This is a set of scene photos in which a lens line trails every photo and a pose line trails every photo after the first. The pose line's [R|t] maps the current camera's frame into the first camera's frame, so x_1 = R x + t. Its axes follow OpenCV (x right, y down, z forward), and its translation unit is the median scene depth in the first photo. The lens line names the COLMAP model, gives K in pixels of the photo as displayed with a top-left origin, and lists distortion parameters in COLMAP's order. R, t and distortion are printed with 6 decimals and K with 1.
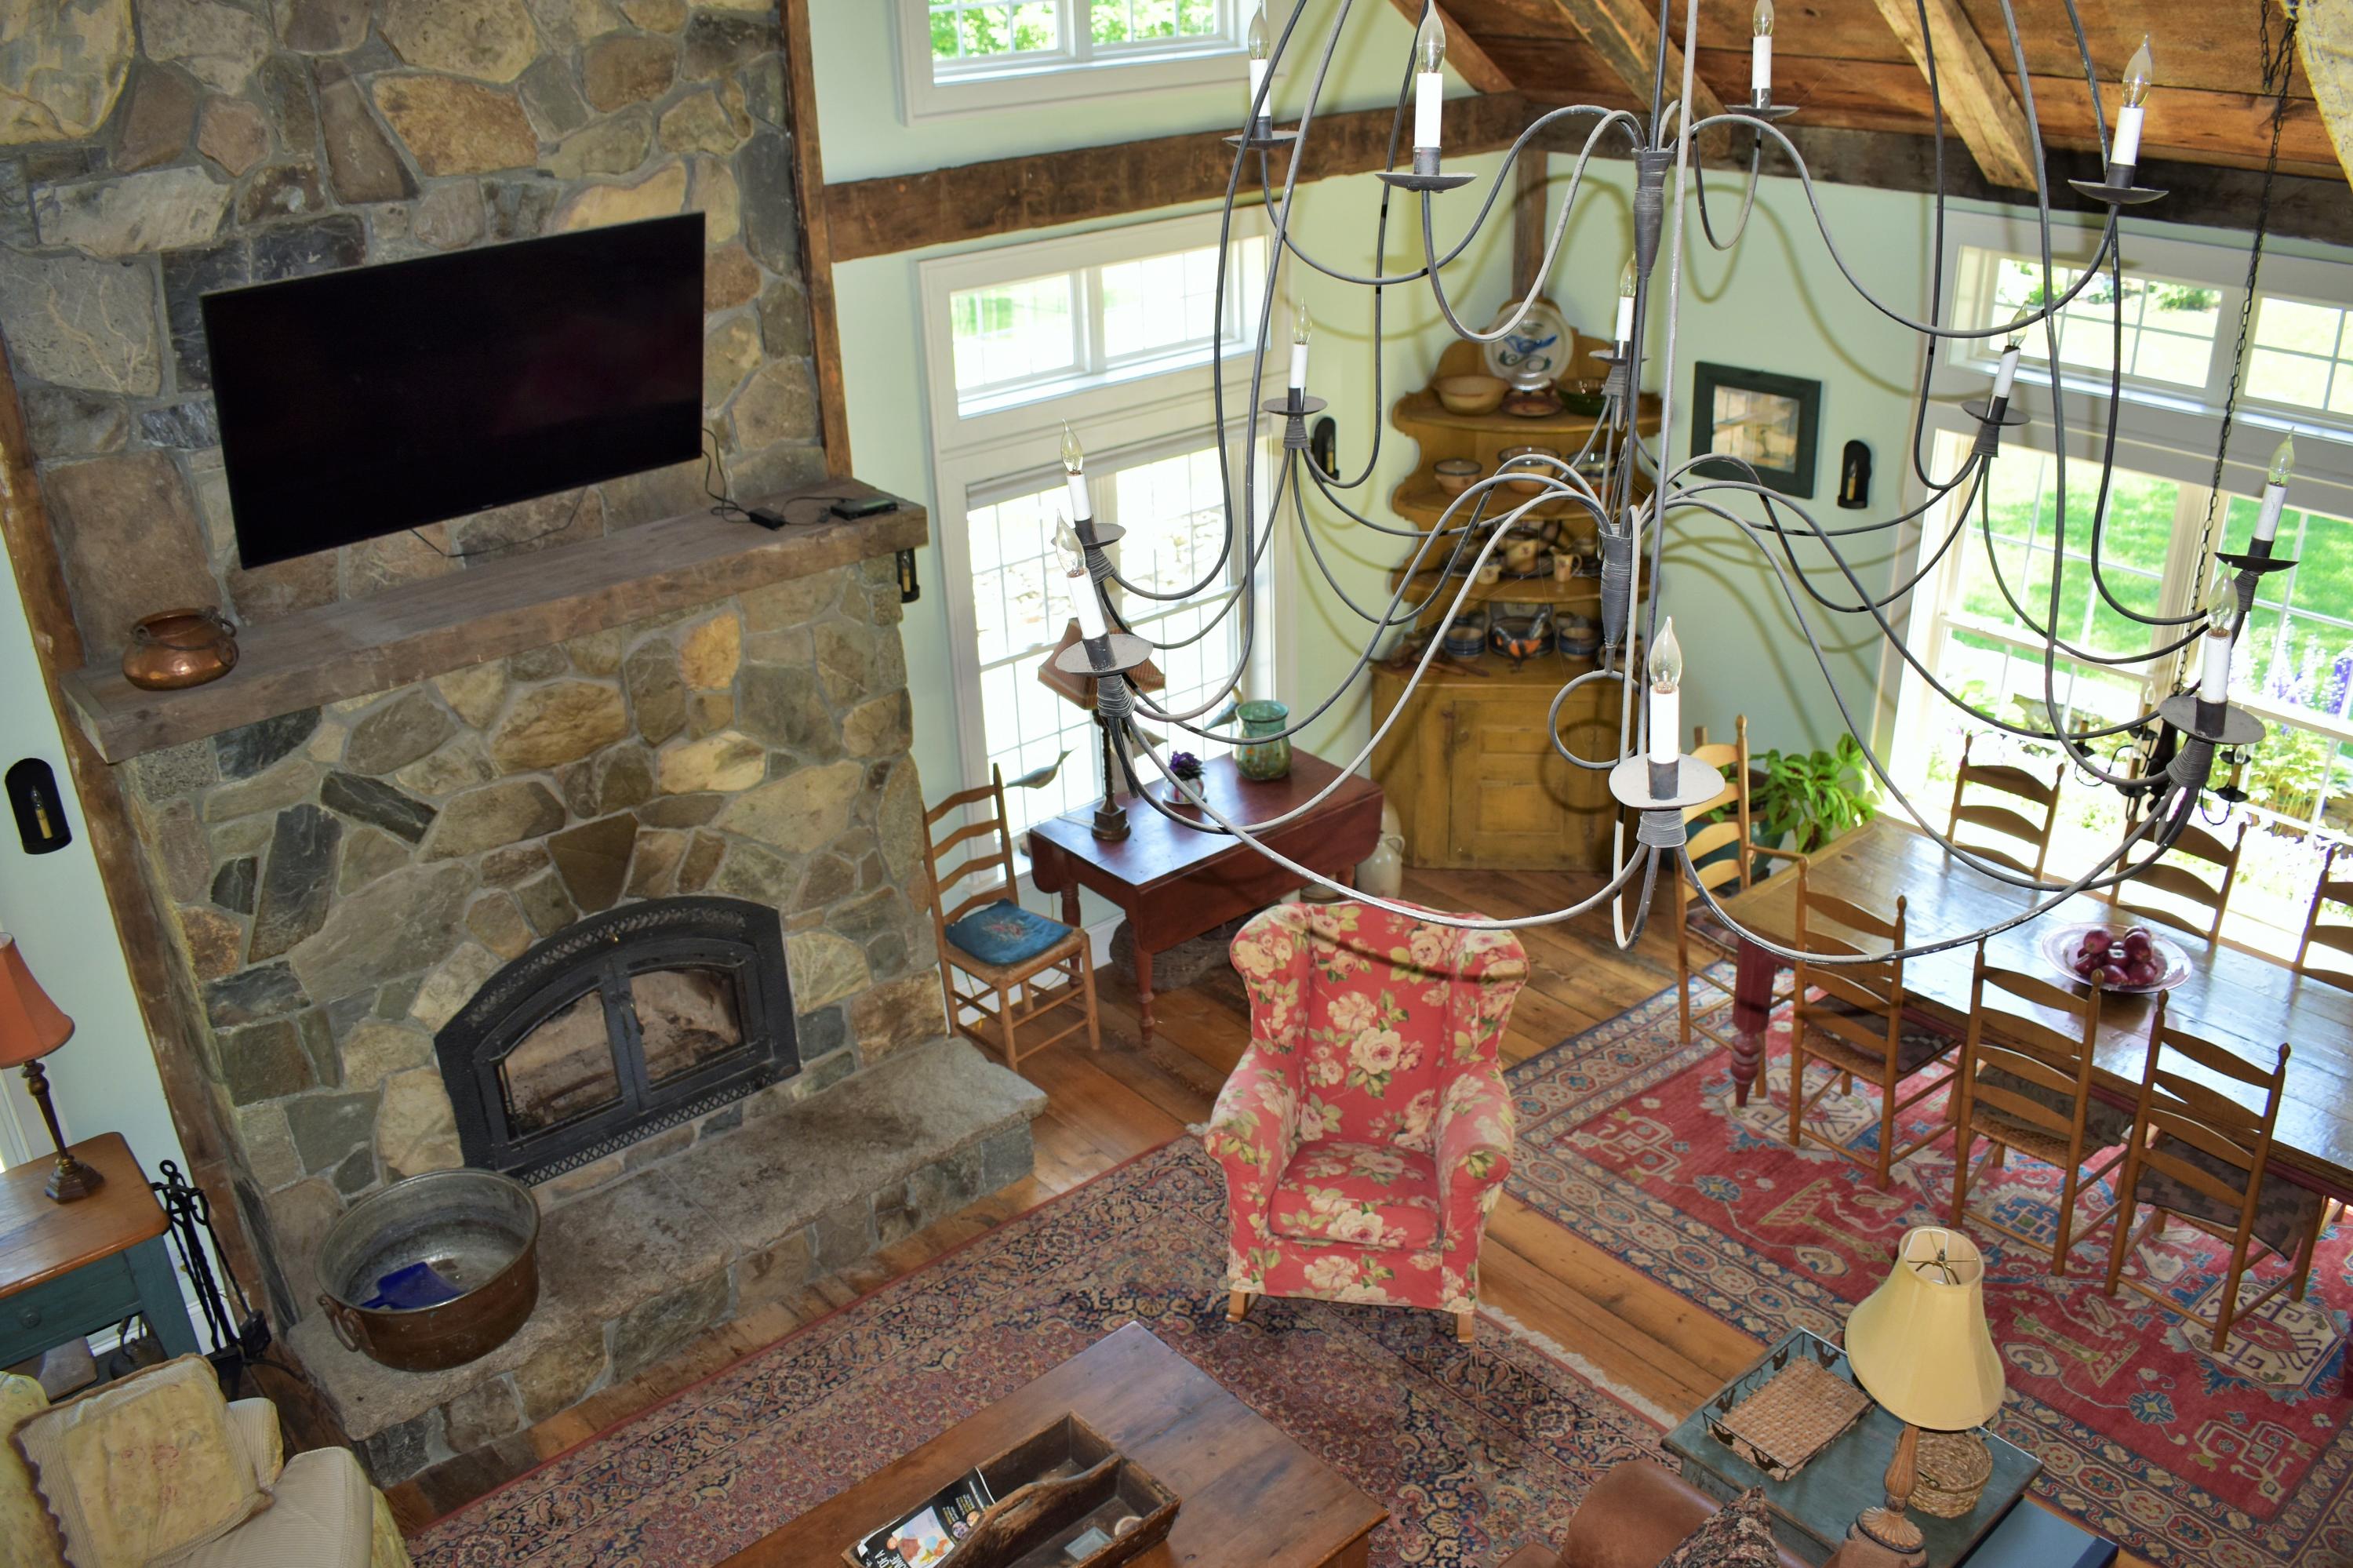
lens RADIAL K [[1978.4, 0, 1191.6], [0, 1978.4, 784.7], [0, 0, 1]] dist [-0.100715, 0.026699]
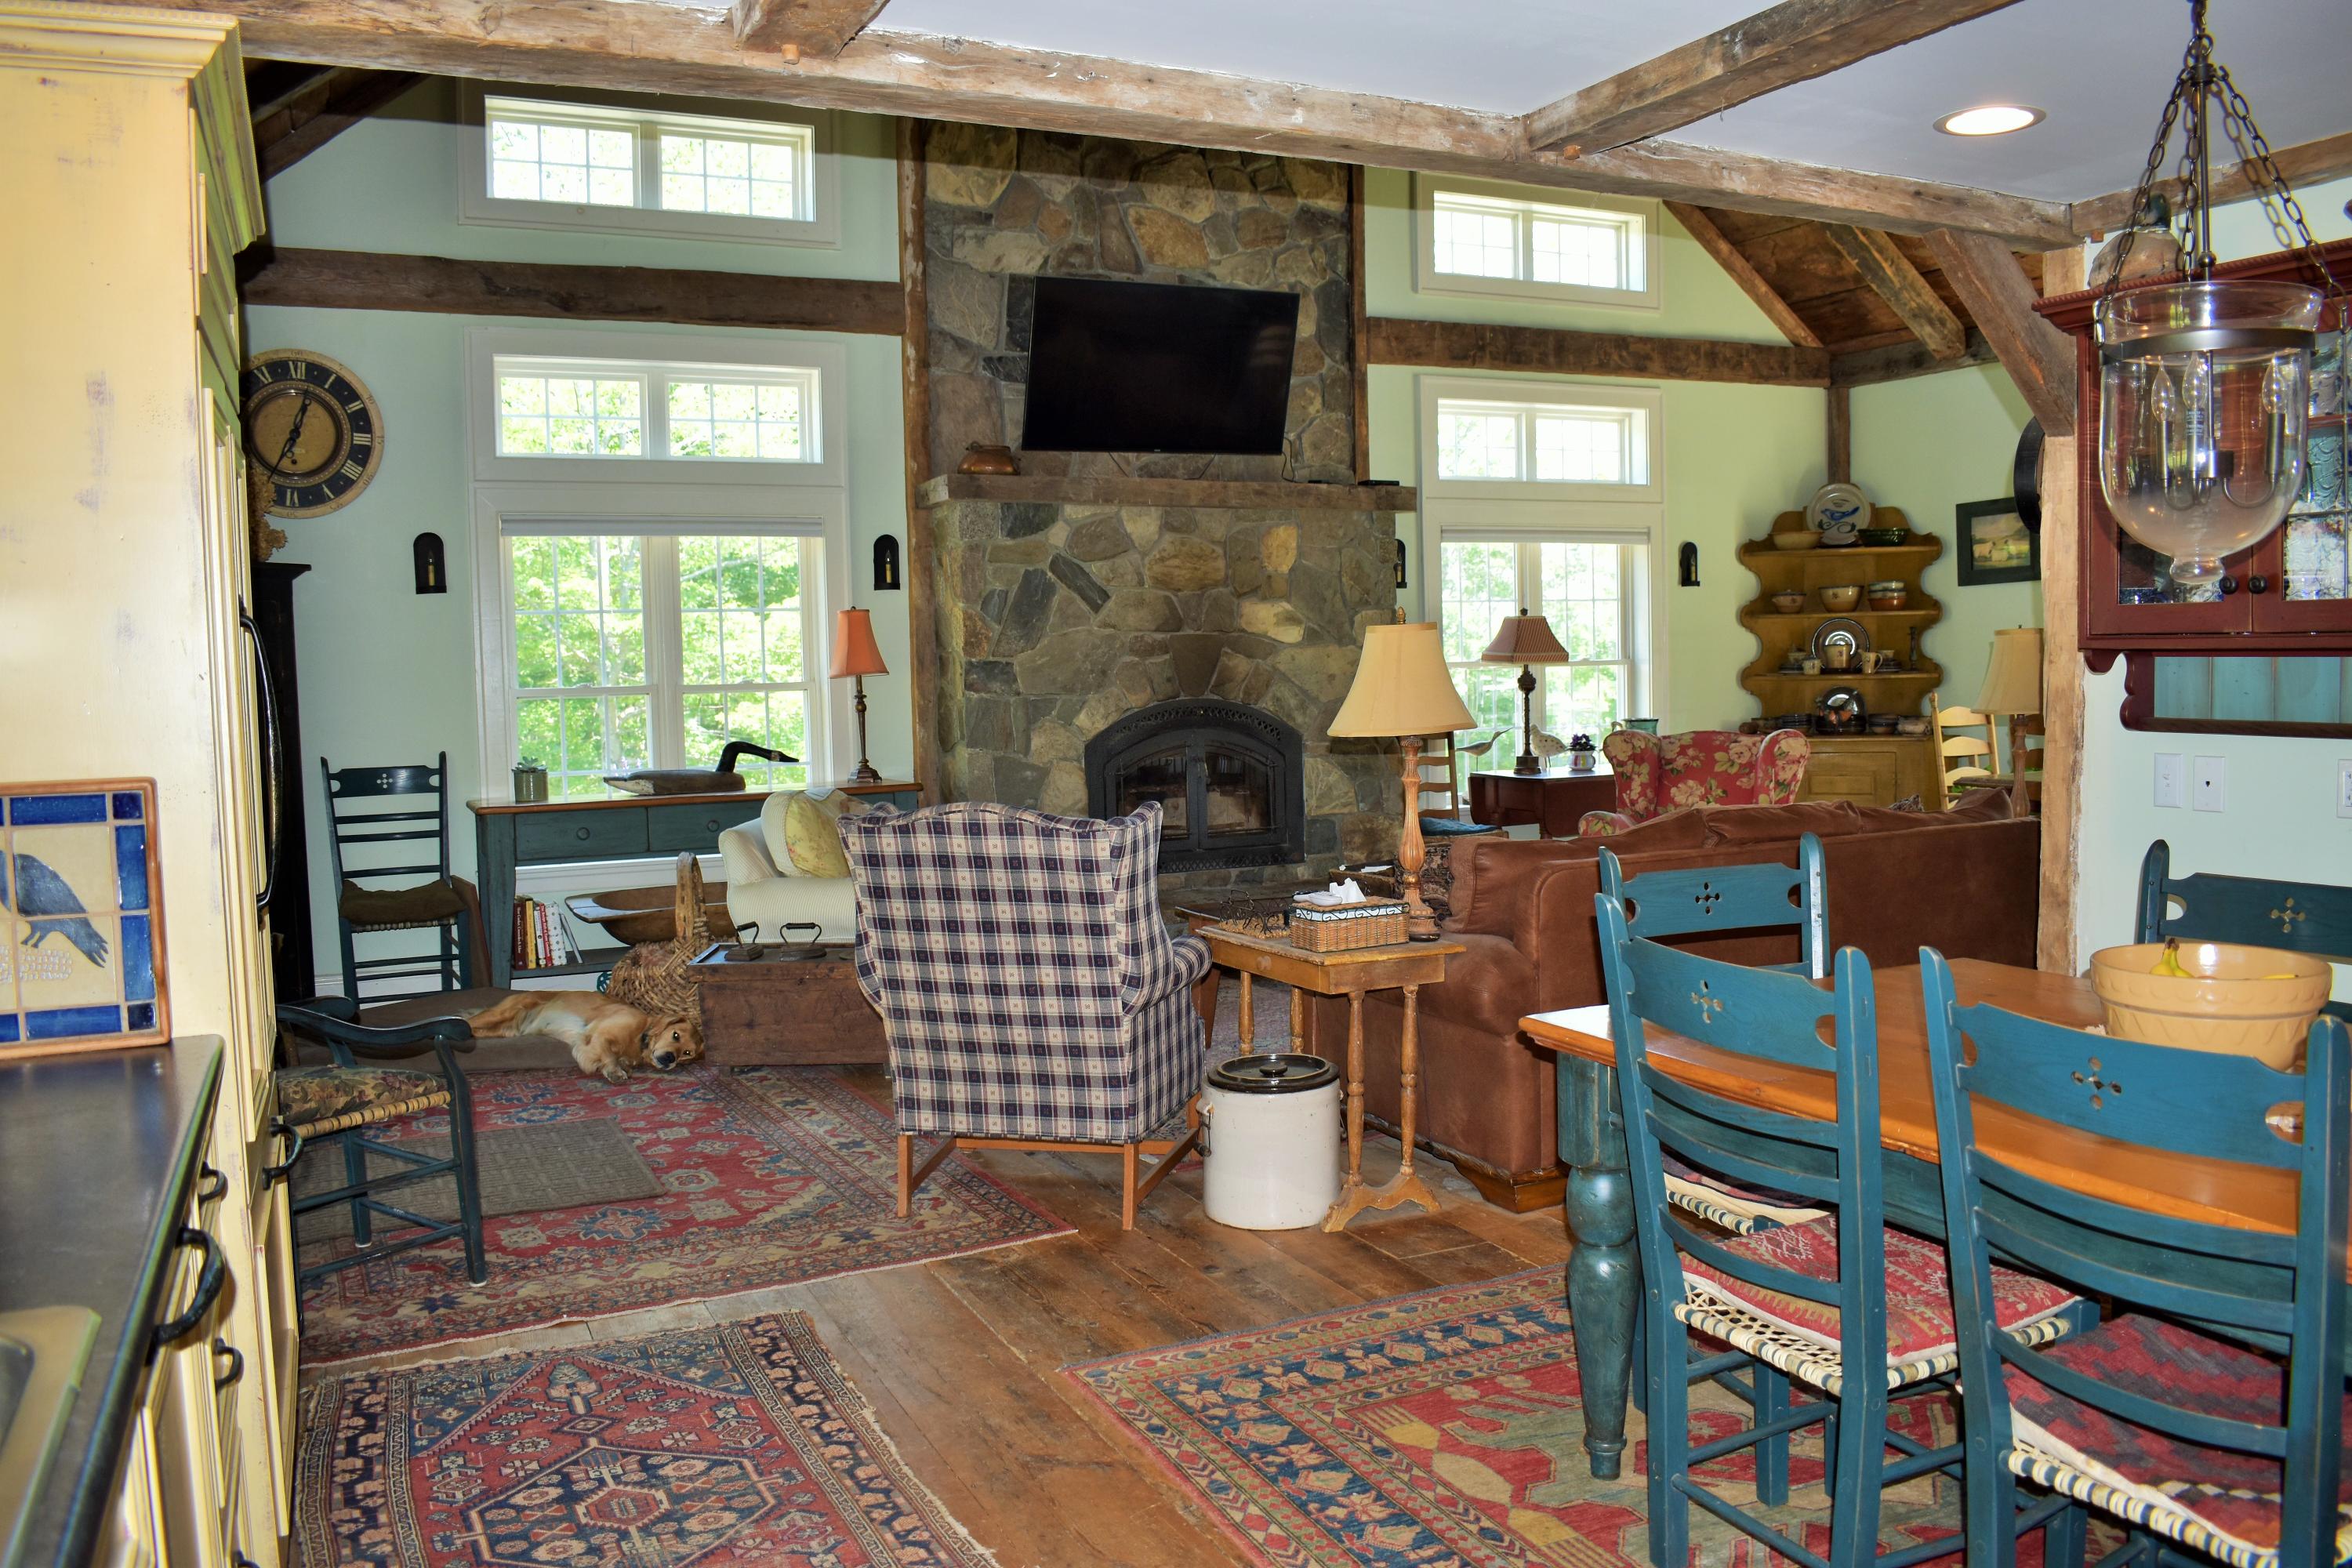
lens RADIAL K [[1851.0, 0, 1169.6], [0, 1851.0, 784.0], [0, 0, 1]] dist [-0.096588, 0.011355]
pose [[0.967572, 0.023855, -0.251468, 0.052895], [-0.112024, 0.932799, -0.342545, 0.619559], [0.226398, 0.359607, 0.905222, -0.312490]]
